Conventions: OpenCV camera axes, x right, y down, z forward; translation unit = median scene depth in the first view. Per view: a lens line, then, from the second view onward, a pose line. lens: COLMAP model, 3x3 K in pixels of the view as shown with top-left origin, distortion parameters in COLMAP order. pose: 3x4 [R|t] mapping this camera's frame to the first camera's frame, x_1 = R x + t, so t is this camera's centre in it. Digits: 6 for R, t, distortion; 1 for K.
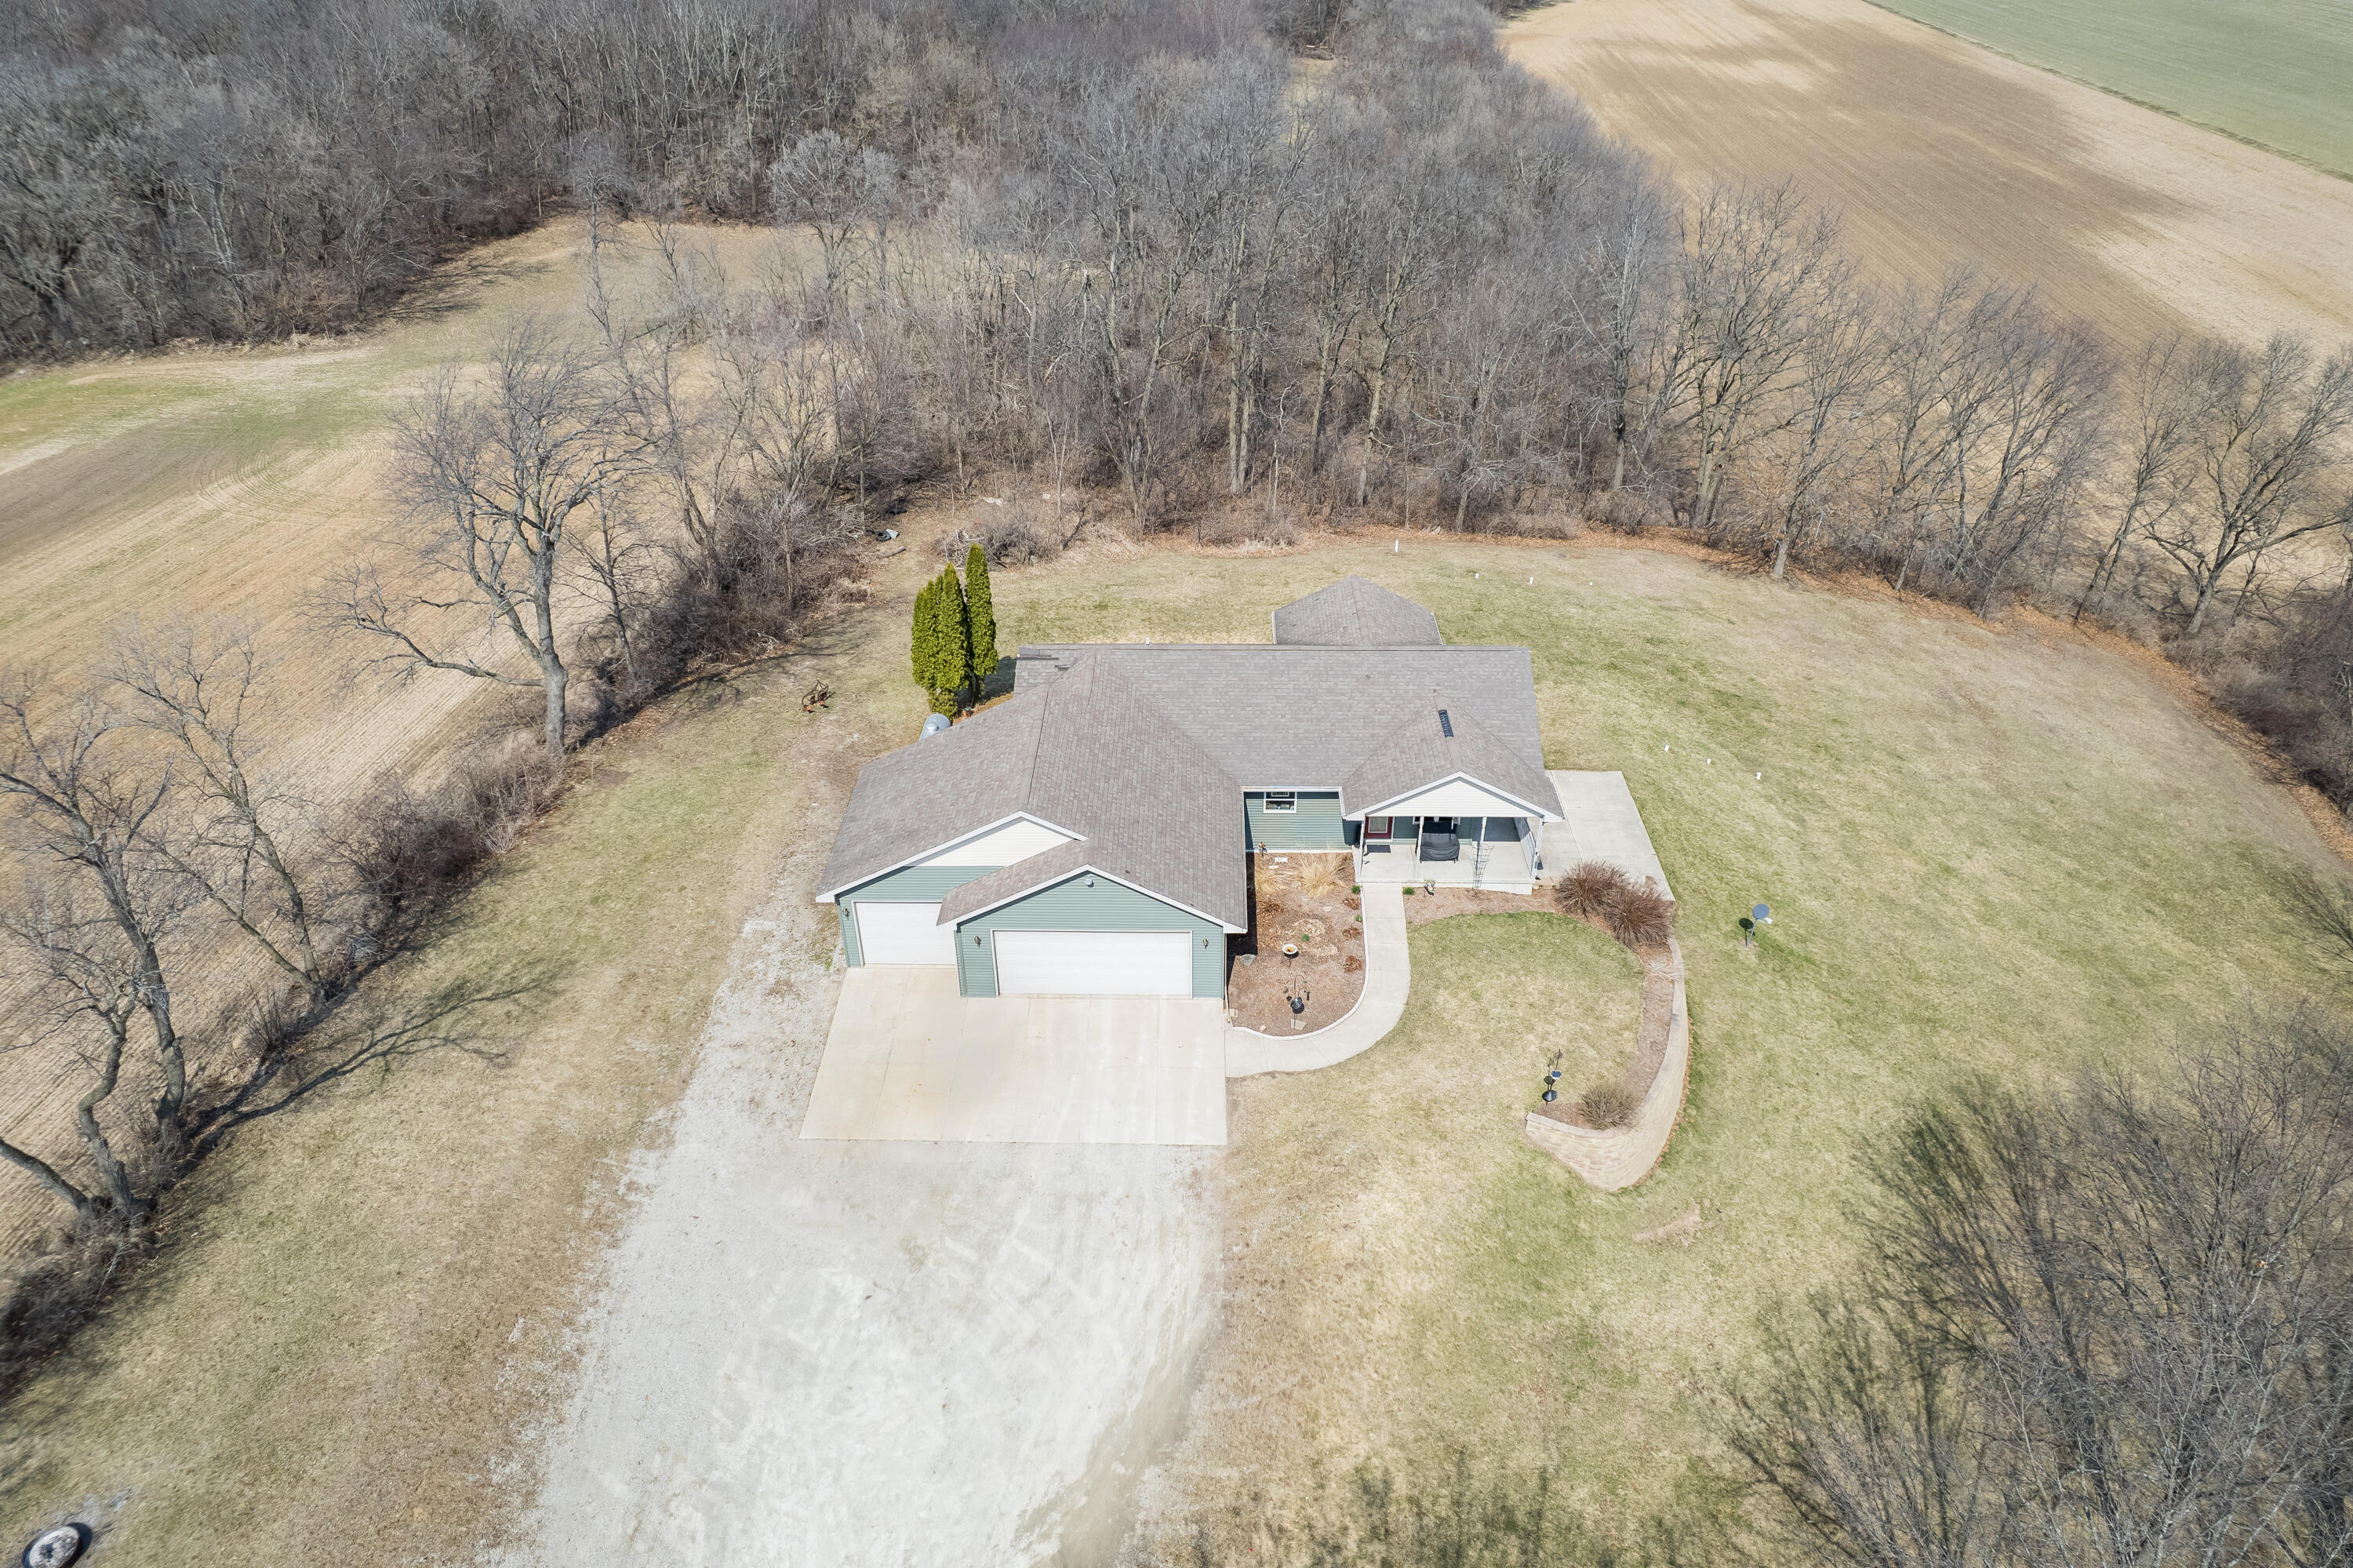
lens RADIAL K [[1483.0, 0, 1116.2], [0, 1483.0, 782.3], [0, 0, 1]] dist [-0.091118, 0.083164]
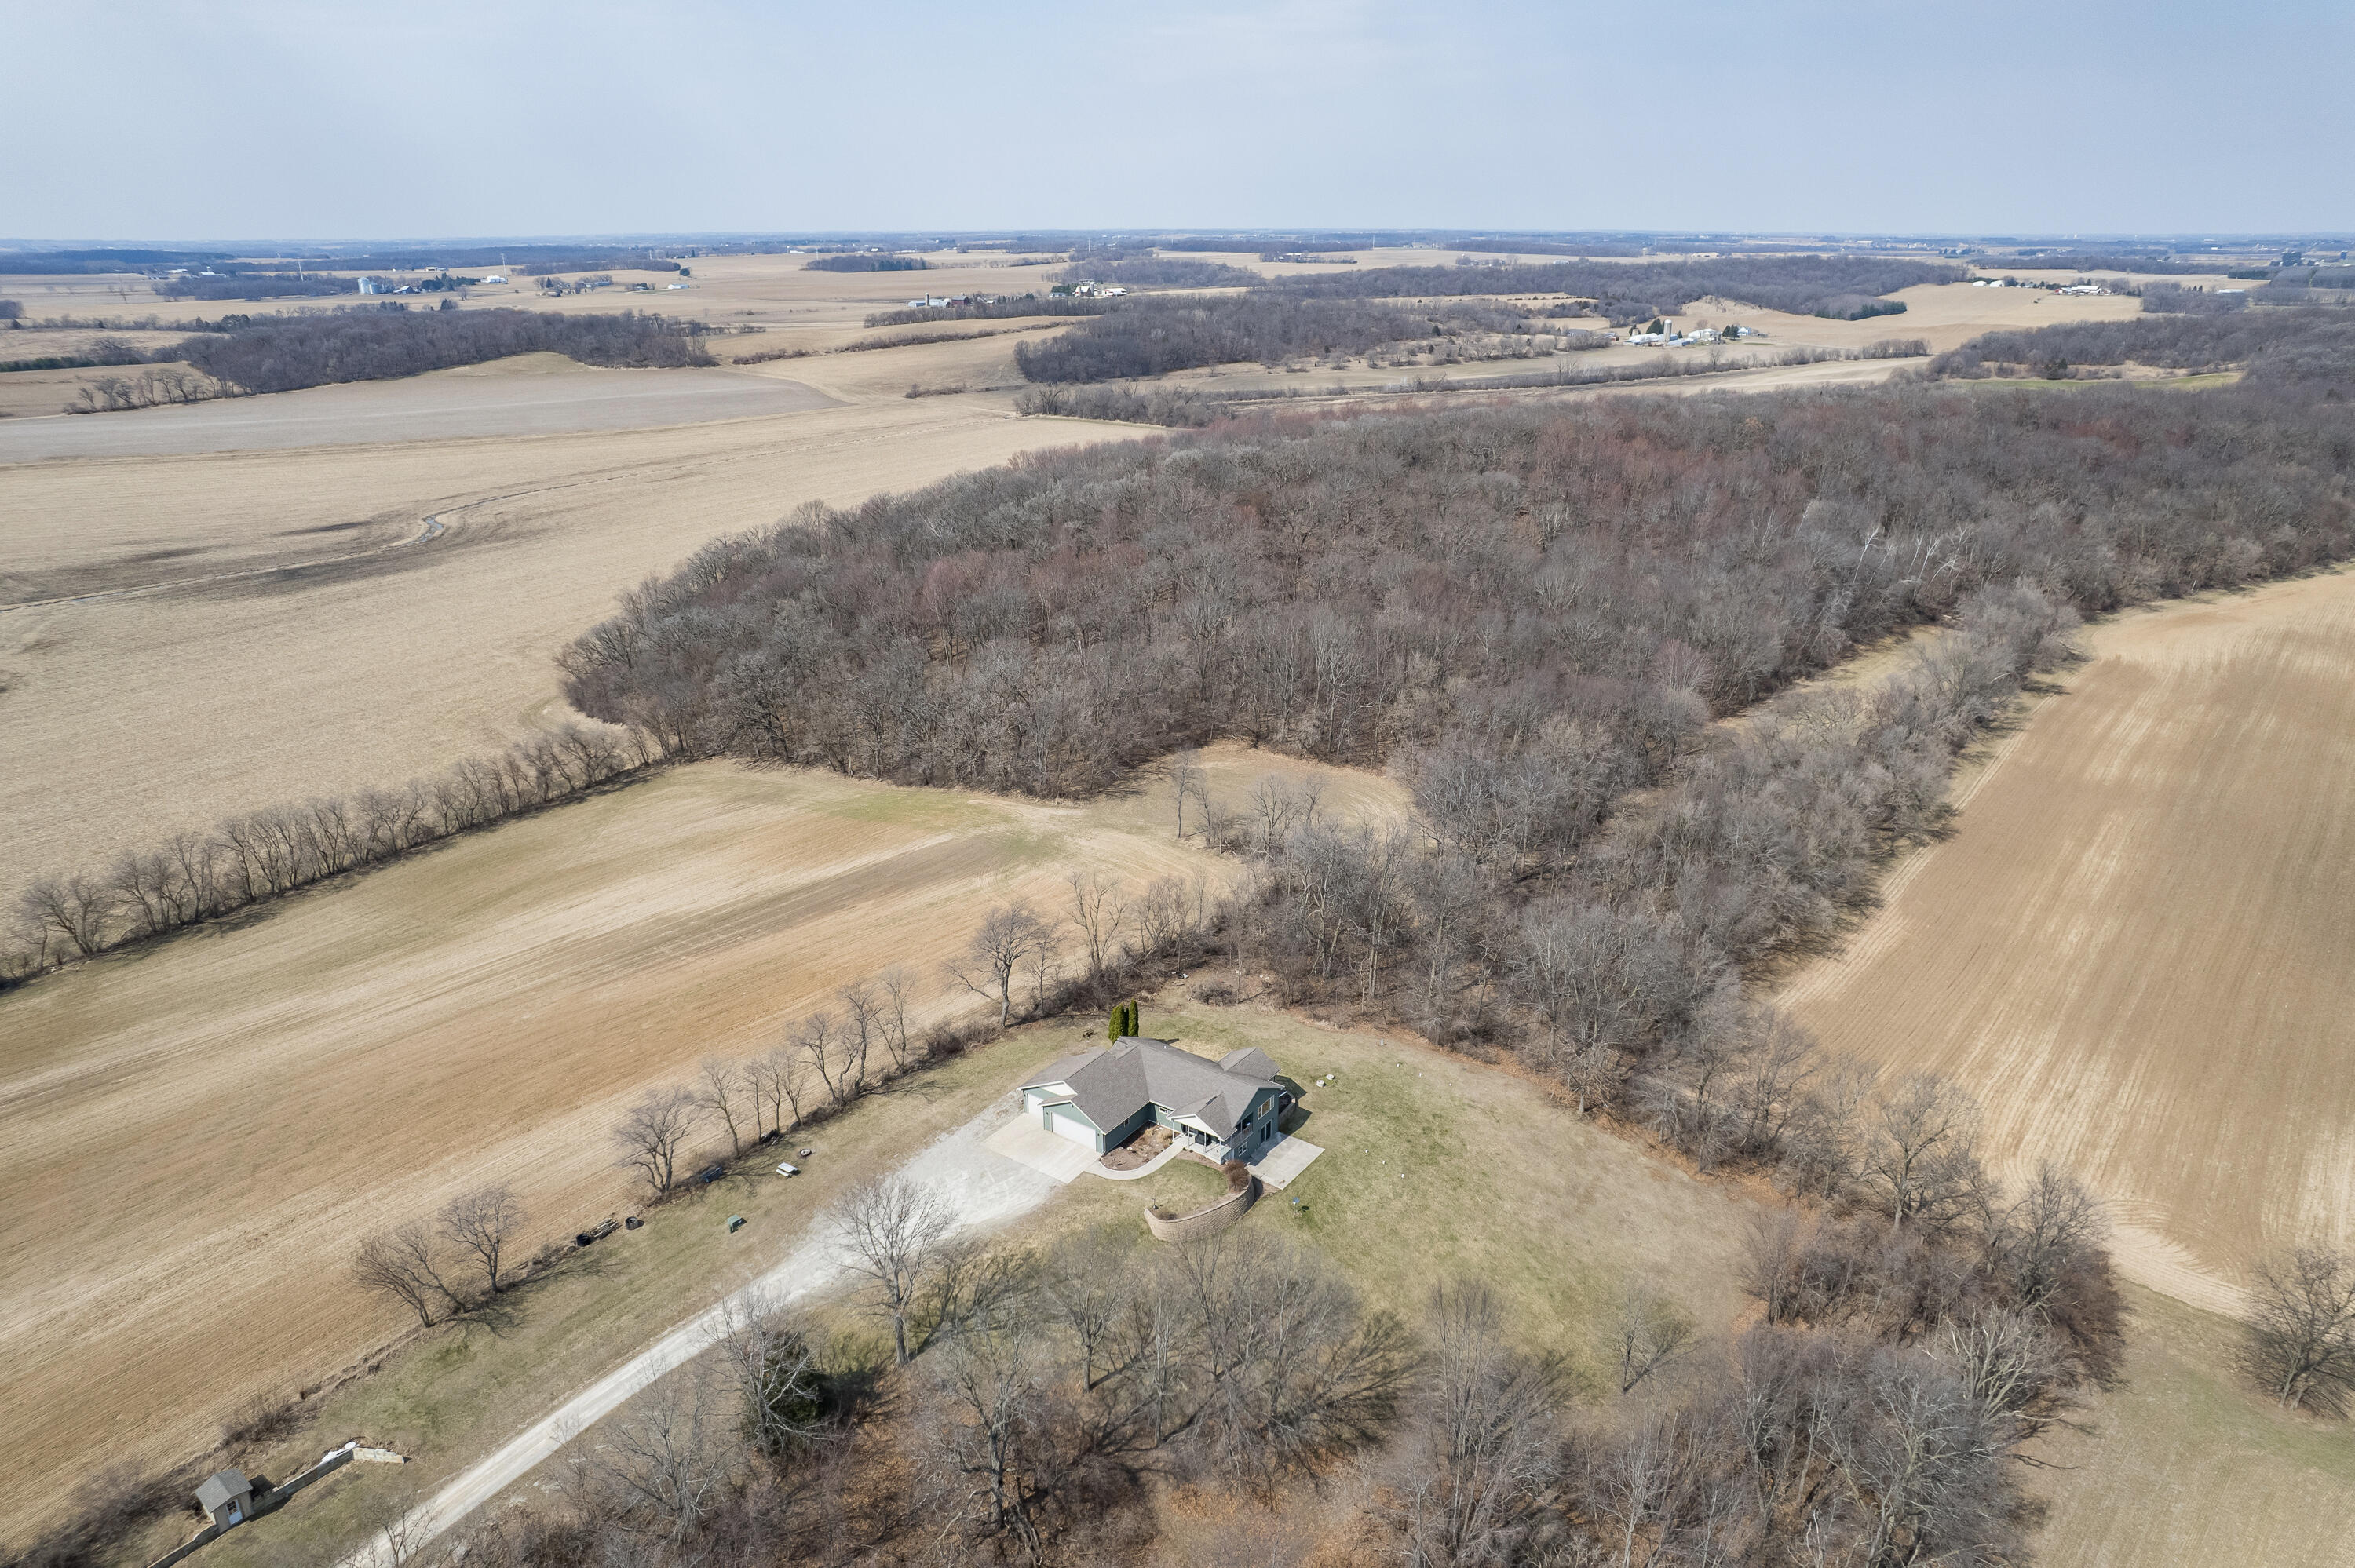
lens RADIAL K [[1484.0, 0, 1117.2], [0, 1484.0, 782.3], [0, 0, 1]] dist [-0.091118, 0.083164]
pose [[0.814528, 0.196196, -0.545941, 1.628611], [-0.300338, 0.947756, -0.107497, -0.281765], [0.496328, 0.251526, 0.830899, -1.836585]]
